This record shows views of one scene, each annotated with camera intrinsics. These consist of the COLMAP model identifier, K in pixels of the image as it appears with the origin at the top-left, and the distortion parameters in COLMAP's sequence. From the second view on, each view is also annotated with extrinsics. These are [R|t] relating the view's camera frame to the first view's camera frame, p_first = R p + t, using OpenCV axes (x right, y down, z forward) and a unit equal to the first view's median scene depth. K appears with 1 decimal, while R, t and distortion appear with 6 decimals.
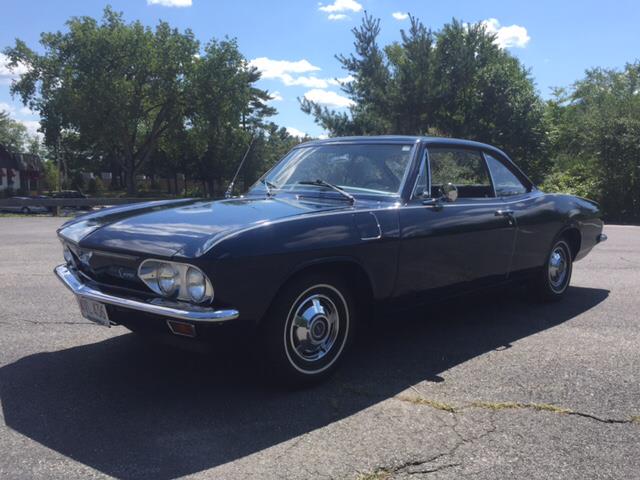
lens RADIAL K [[548.6, 0, 320.4], [0, 548.6, 246.2], [0, 0, 1]] dist [0.078382, -0.099876]
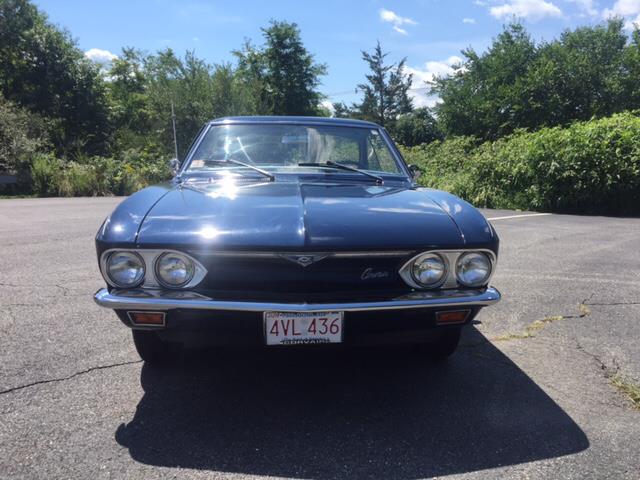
lens RADIAL K [[548.6, 0, 322.3], [0, 548.6, 239.3], [0, 0, 1]] dist [0.078382, -0.099876]
pose [[0.650631, -0.107187, 0.751792, -1.573976], [0.081524, 0.994126, 0.071183, -0.107486], [-0.755006, 0.014975, 0.655547, 0.738696]]
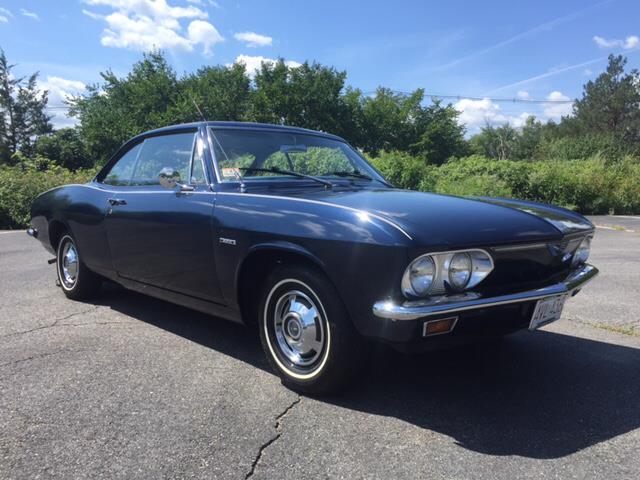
lens RADIAL K [[548.6, 0, 320.8], [0, 548.6, 241.9], [0, 0, 1]] dist [0.078382, -0.099876]
pose [[0.013954, -0.100303, 0.994859, -2.089146], [0.117766, 0.988196, 0.097980, -0.200751], [-0.992943, 0.115793, 0.025601, 2.155465]]
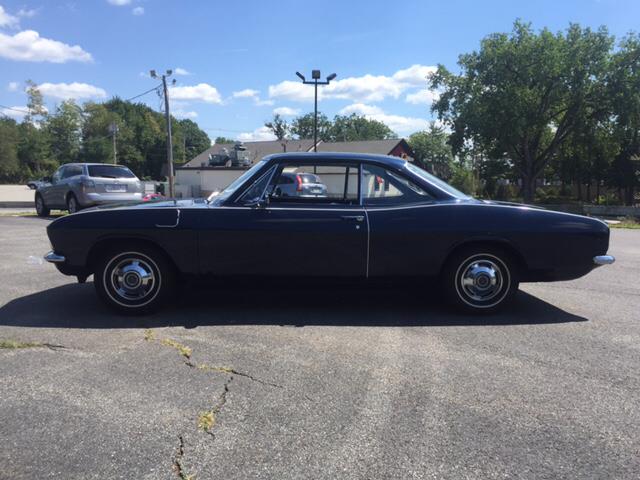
lens RADIAL K [[548.6, 0, 322.9], [0, 548.6, 236.5], [0, 0, 1]] dist [0.078382, -0.099876]
pose [[0.743353, 0.067610, -0.665473, 0.060690], [-0.086408, 0.996249, 0.004696, -0.001233], [0.663294, 0.054011, 0.746407, 0.006465]]
